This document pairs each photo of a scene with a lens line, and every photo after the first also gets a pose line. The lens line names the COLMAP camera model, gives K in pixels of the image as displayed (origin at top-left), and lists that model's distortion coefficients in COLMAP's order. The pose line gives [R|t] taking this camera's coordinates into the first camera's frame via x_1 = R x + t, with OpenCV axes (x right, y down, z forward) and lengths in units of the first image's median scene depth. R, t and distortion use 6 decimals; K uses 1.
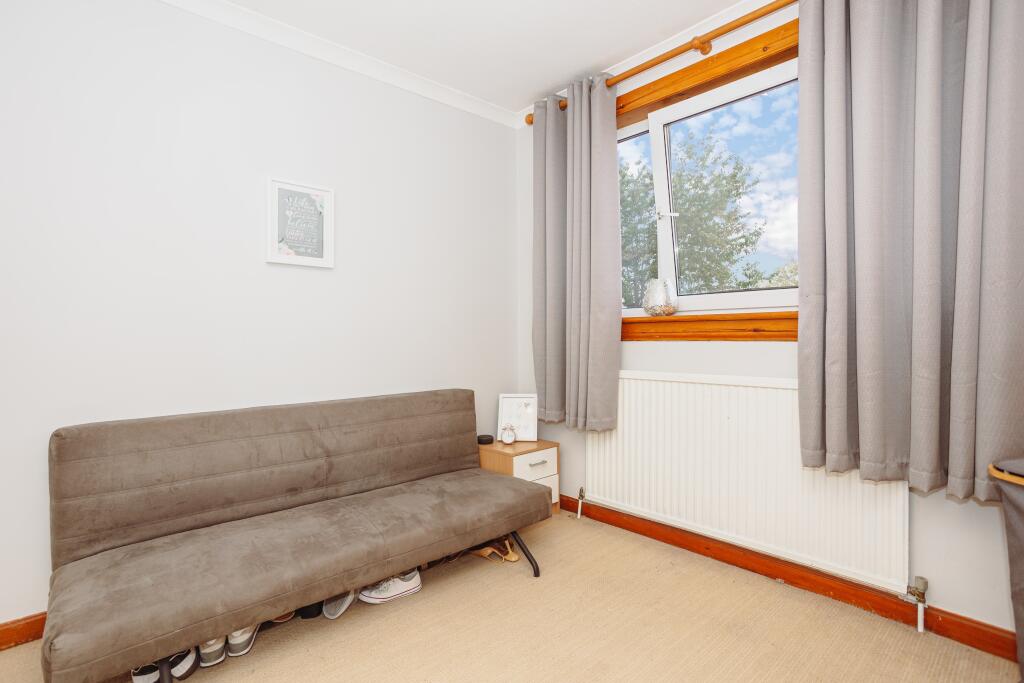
lens RADIAL K [[496.8, 0, 507.1], [0, 496.8, 339.4], [0, 0, 1]] dist [-0.055436, 0.029263]
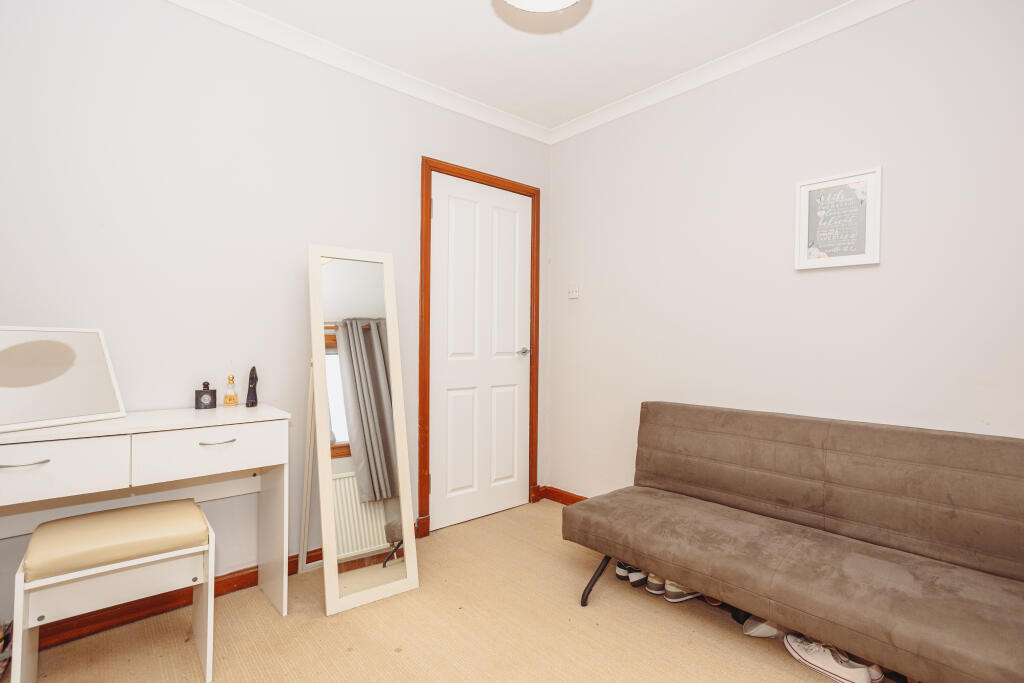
lens RADIAL K [[496.8, 0, 507.1], [0, 496.8, 339.4], [0, 0, 1]] dist [-0.055436, 0.029263]
pose [[-0.012032, 0.005163, -0.999914, 0.502510], [-0.017011, 0.999841, 0.005367, -0.012078], [0.999783, 0.017074, -0.011942, 0.423433]]
